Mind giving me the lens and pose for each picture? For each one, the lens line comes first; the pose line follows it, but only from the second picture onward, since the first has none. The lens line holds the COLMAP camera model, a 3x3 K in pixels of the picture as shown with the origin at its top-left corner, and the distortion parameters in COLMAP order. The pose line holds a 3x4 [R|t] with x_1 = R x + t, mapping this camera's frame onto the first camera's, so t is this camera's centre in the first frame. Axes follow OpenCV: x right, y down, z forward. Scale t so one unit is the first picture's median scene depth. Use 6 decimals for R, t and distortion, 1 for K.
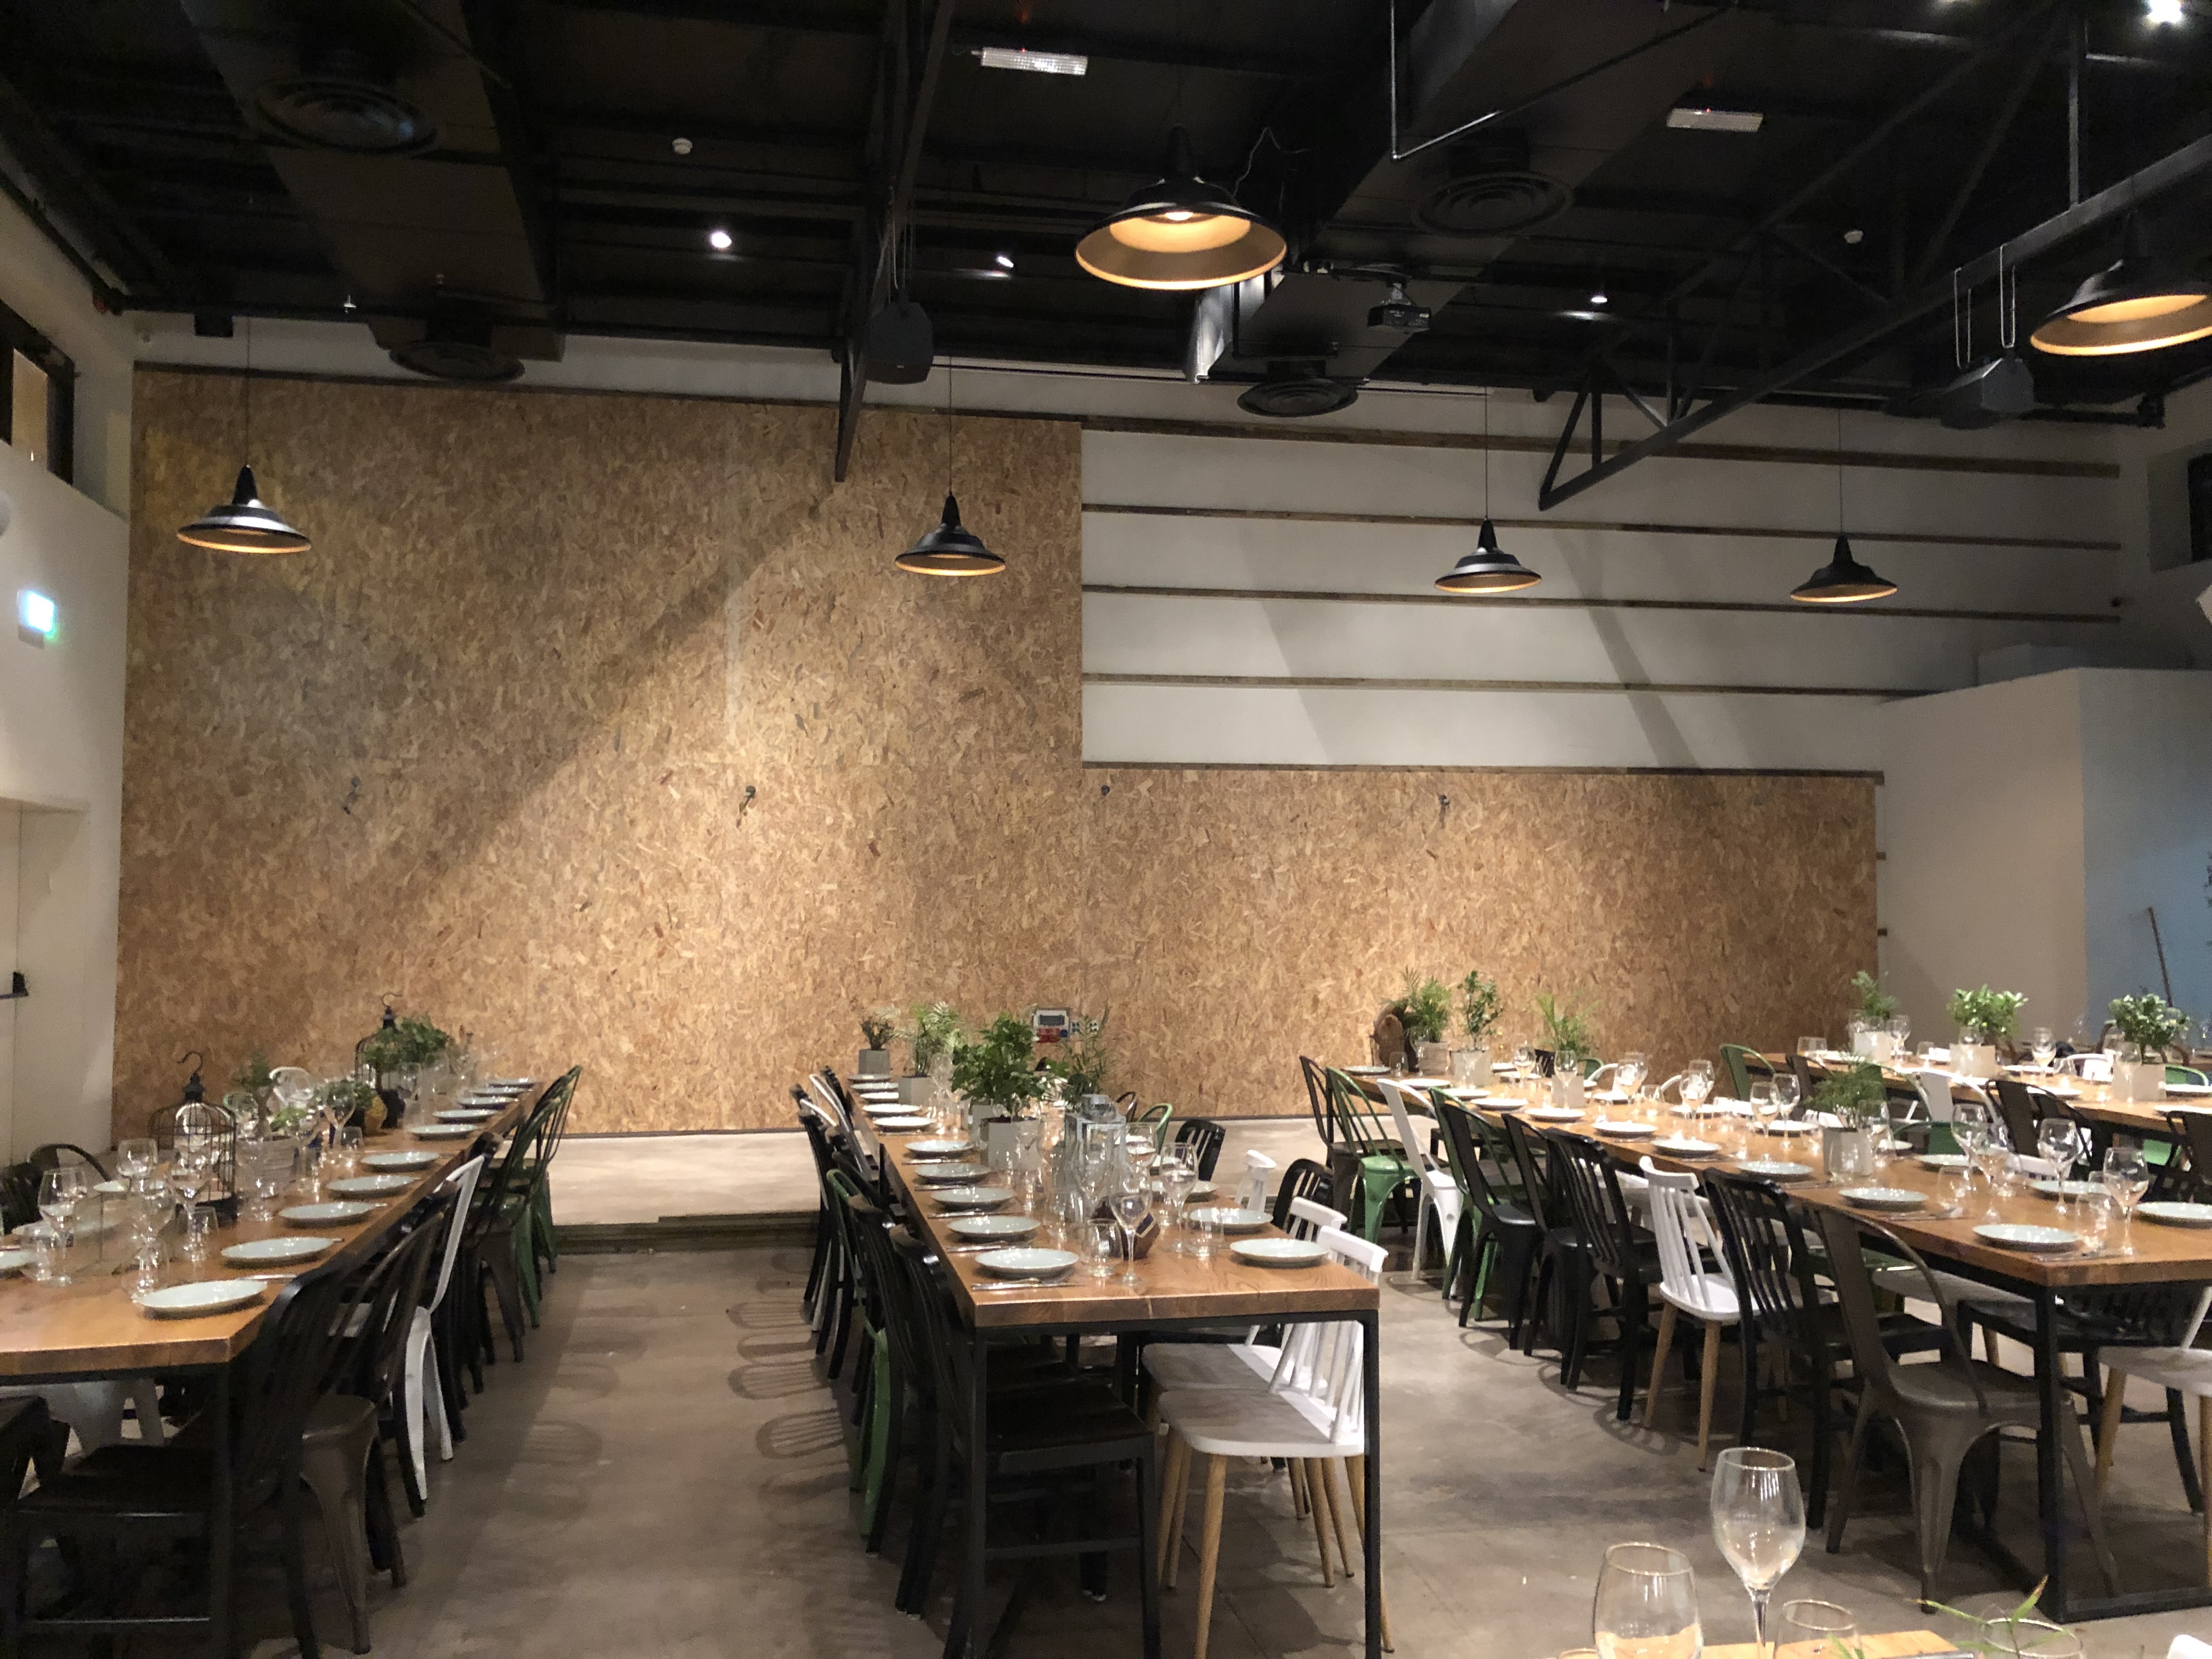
lens RADIAL K [[1800.2, 0, 1108.9], [0, 1800.2, 816.2], [0, 0, 1]] dist [0.054988, -0.065176]
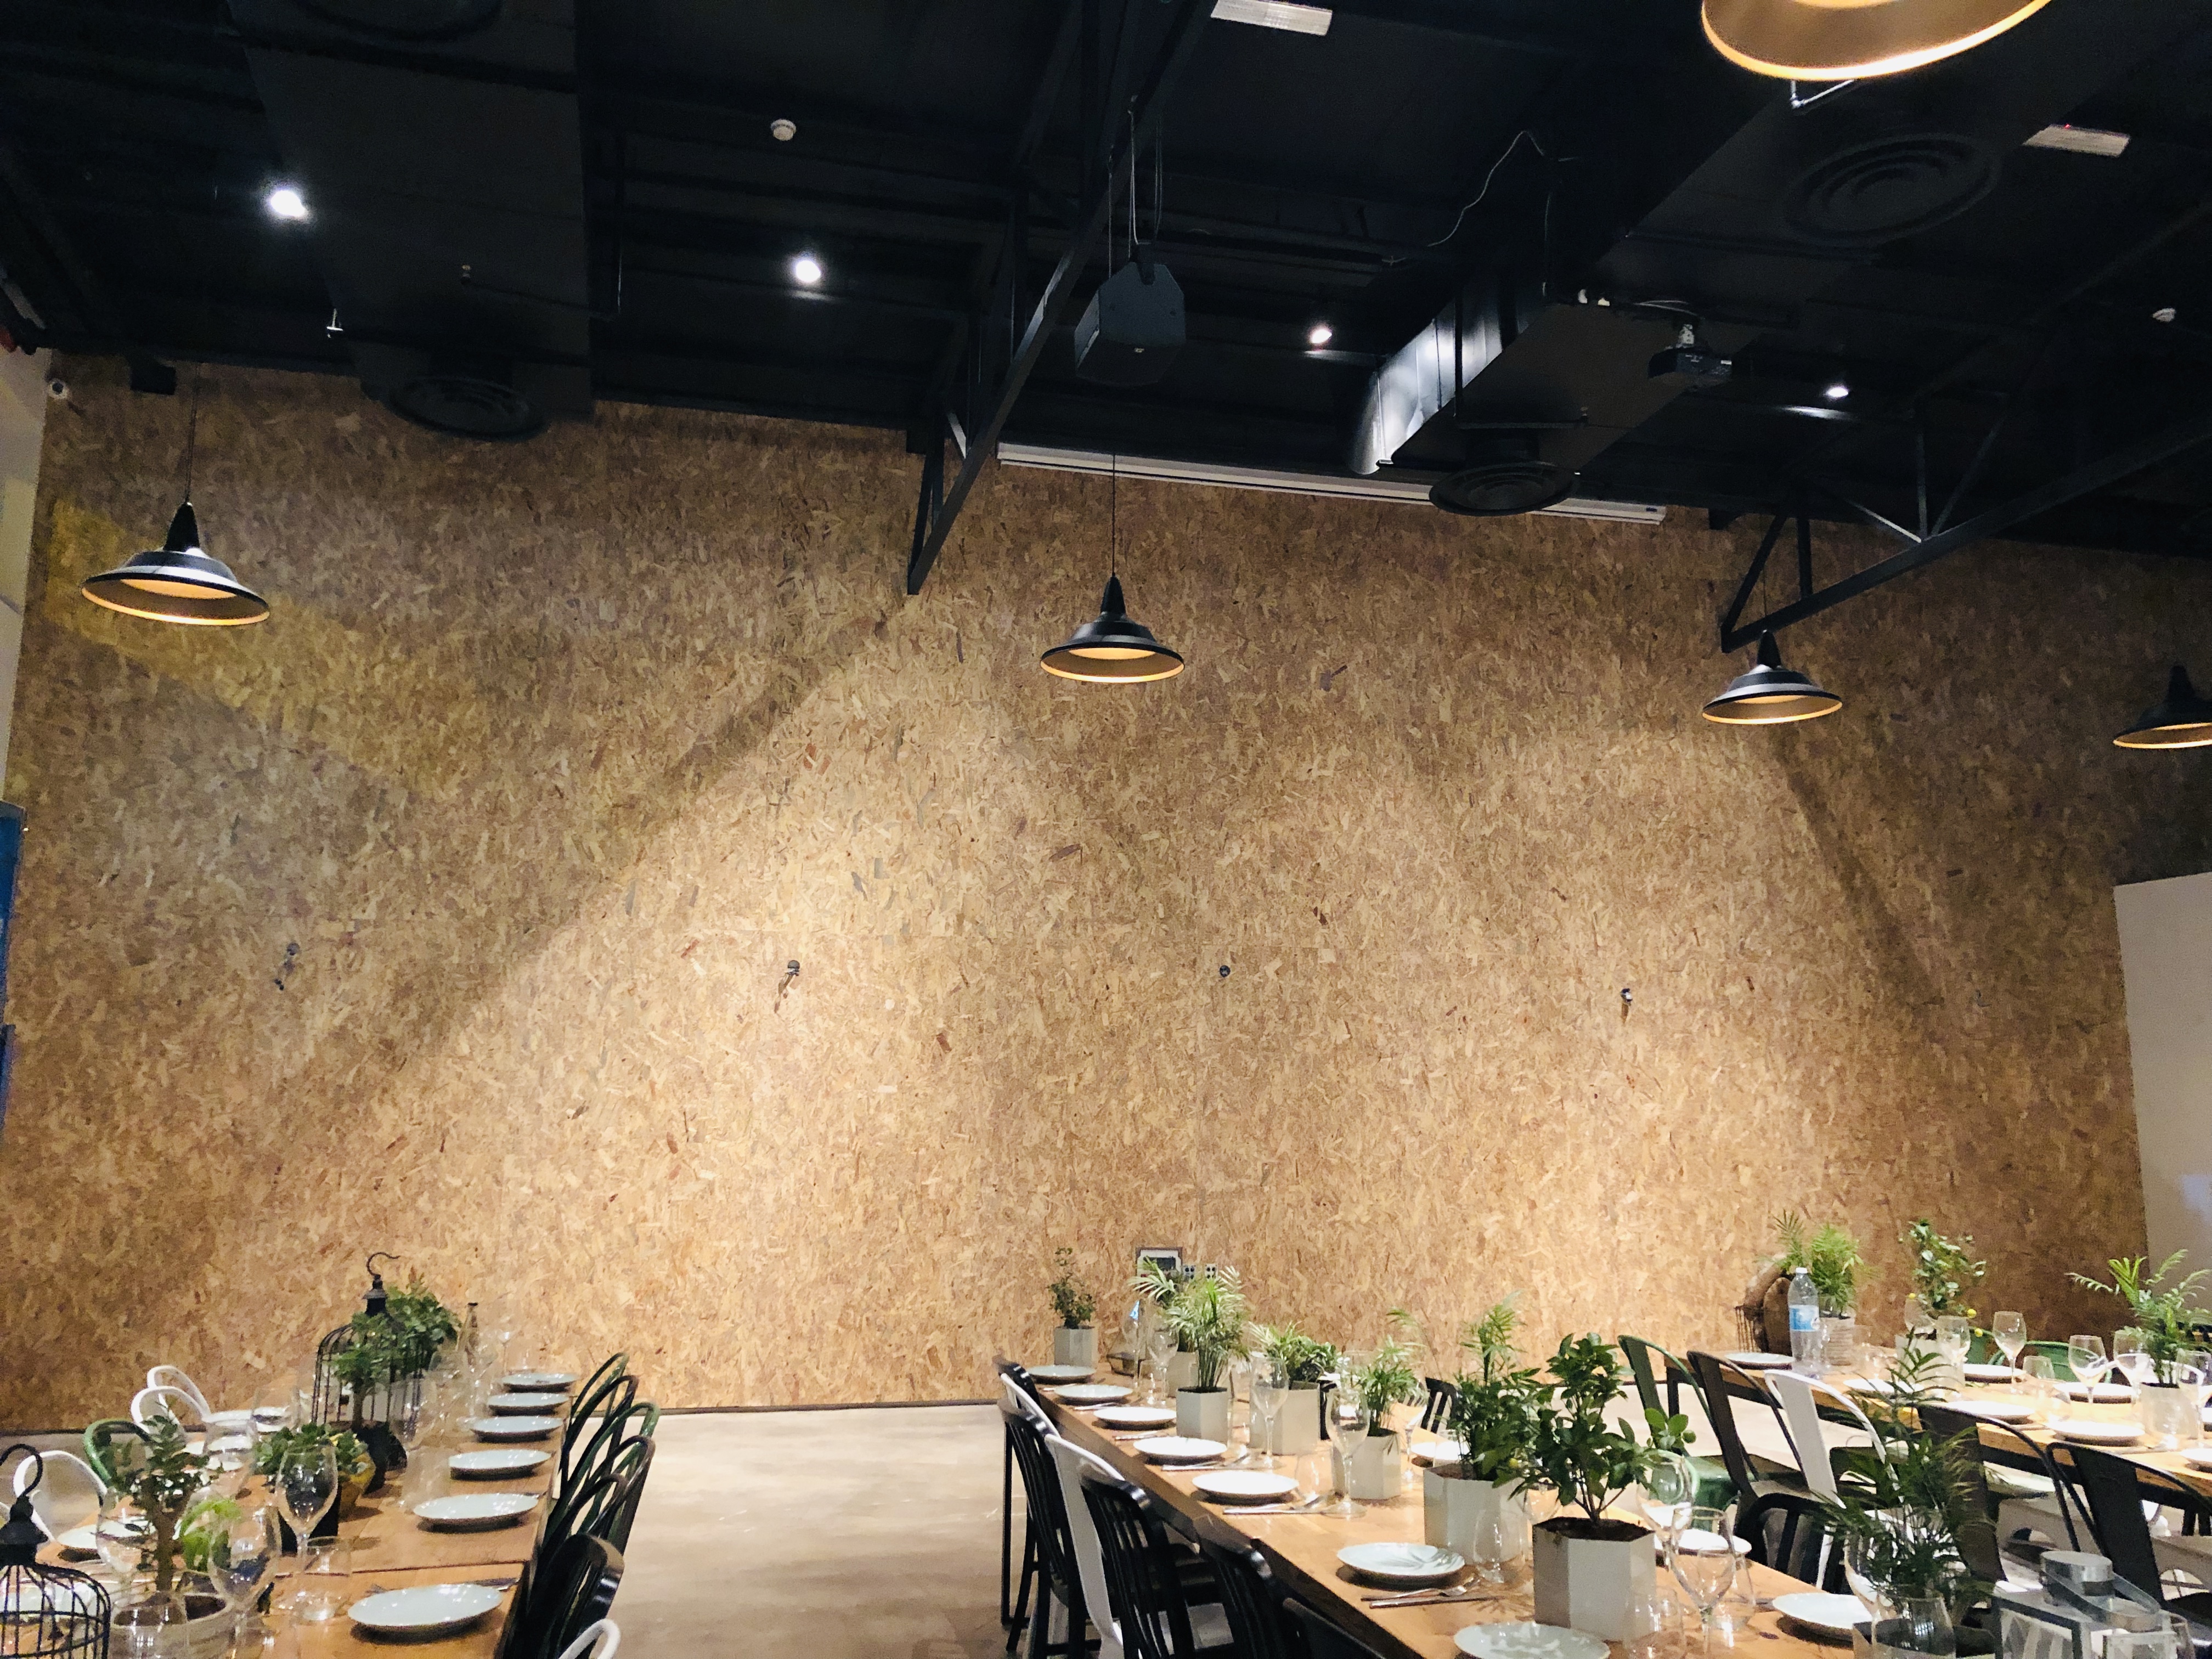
lens RADIAL K [[1800.2, 0, 1108.7], [0, 1800.2, 809.4], [0, 0, 1]] dist [0.054988, -0.065176]
pose [[0.998860, 0.016923, 0.044627, -0.098074], [-0.011514, 0.992852, -0.118793, 0.010271], [-0.046319, 0.118144, 0.991916, 0.196305]]
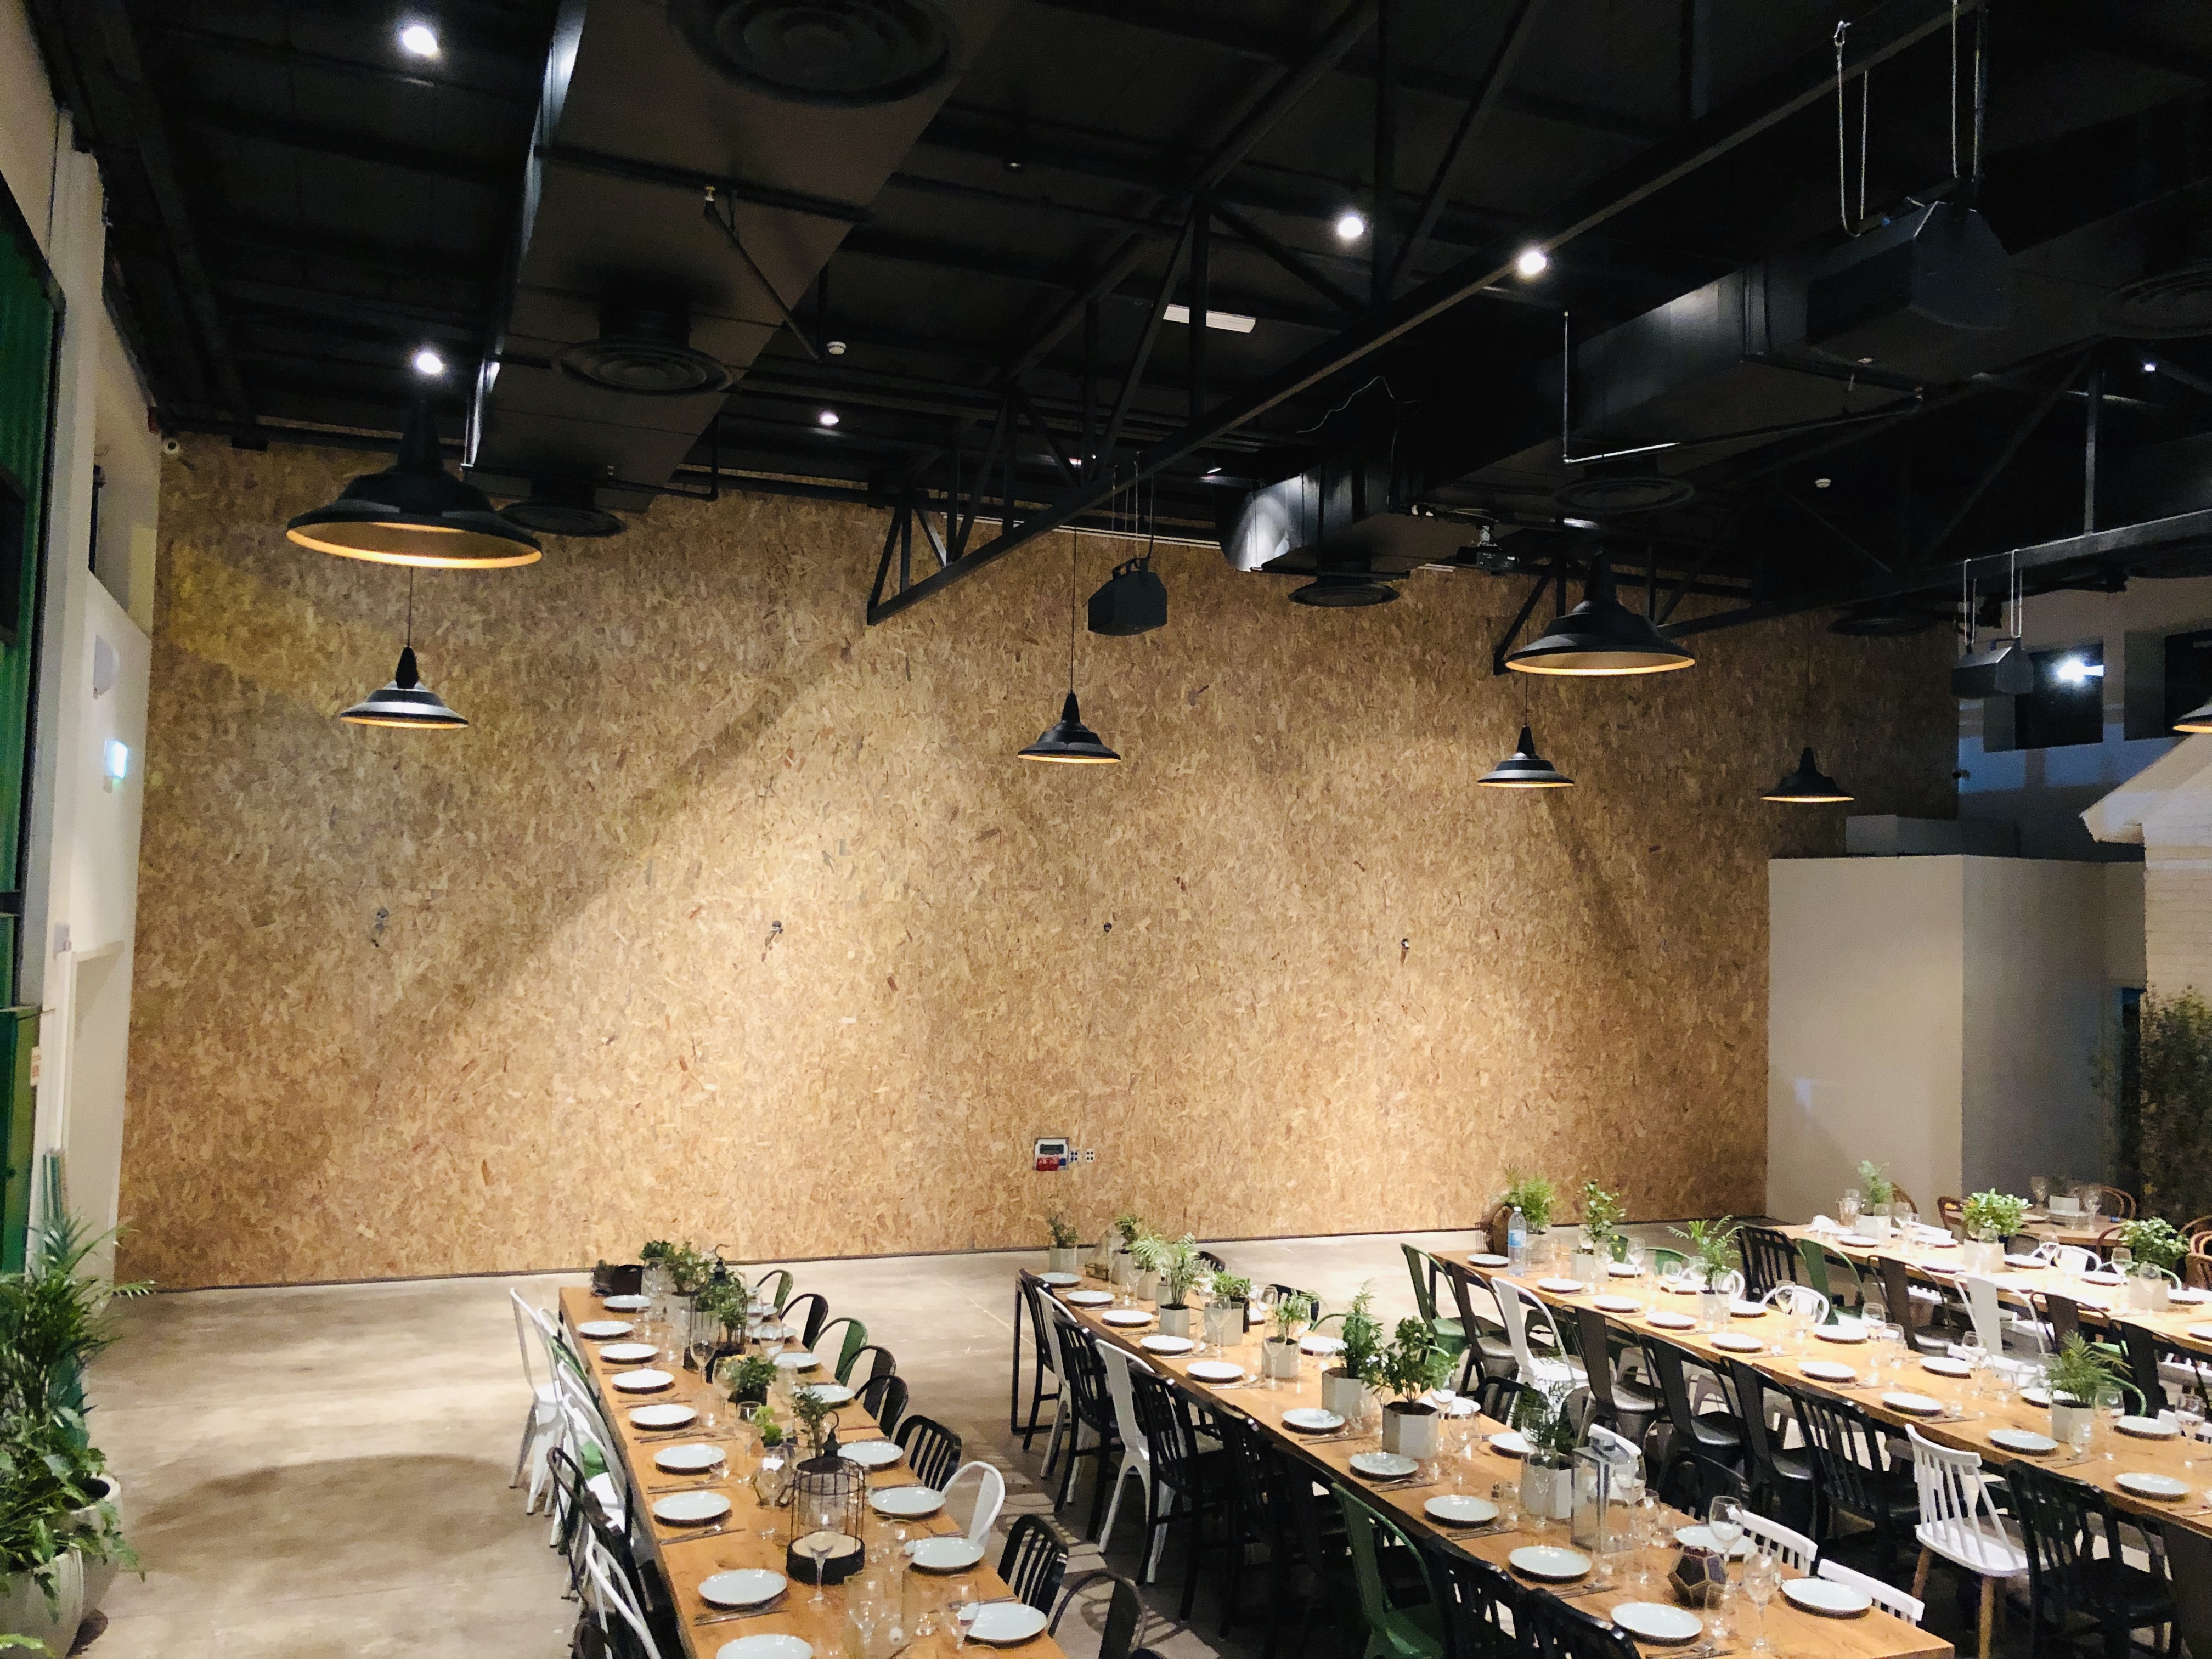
lens RADIAL K [[1800.2, 0, 1114.7], [0, 1800.2, 812.5], [0, 0, 1]] dist [0.054988, -0.065176]
pose [[0.983748, 0.037848, 0.175520, -0.196178], [-0.038008, 0.999274, -0.002454, -0.084516], [-0.175486, -0.004258, 0.984473, -0.036910]]
